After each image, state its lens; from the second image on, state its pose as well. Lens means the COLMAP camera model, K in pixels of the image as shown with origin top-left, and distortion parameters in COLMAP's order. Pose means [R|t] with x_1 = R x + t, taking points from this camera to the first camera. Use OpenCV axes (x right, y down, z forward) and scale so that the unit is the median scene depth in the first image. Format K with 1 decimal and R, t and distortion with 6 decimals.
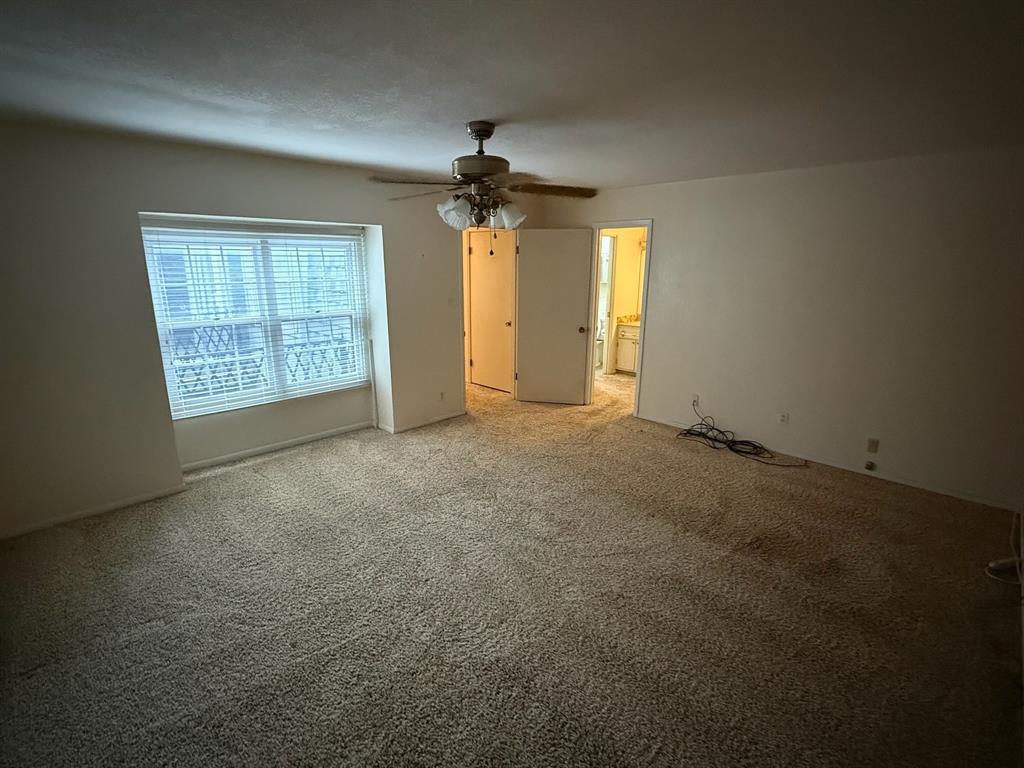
lens RADIAL K [[490.2, 0, 512.6], [0, 490.2, 387.1], [0, 0, 1]] dist [0.000525, 0.000585]
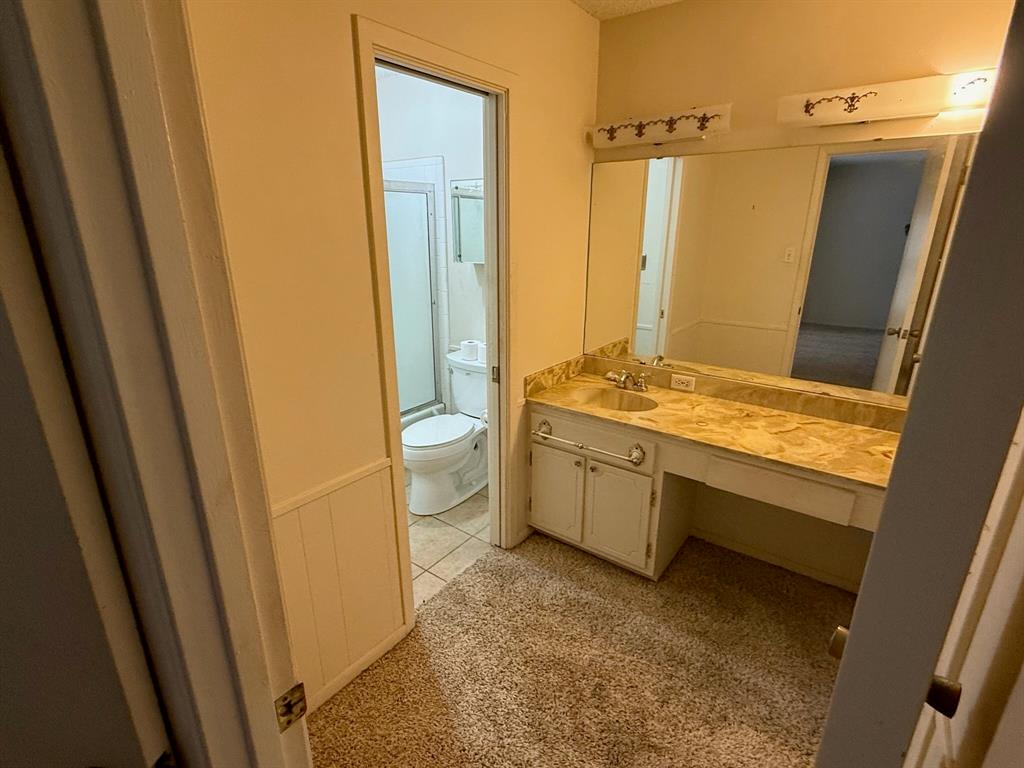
lens RADIAL K [[490.2, 0, 511.8], [0, 490.2, 381.0], [0, 0, 1]] dist [0.000525, 0.000585]
pose [[0.992373, -0.044129, 0.115103, 0.169149], [0.037079, 0.997344, 0.062688, -0.159746], [-0.117564, -0.057942, 0.991374, 0.690520]]
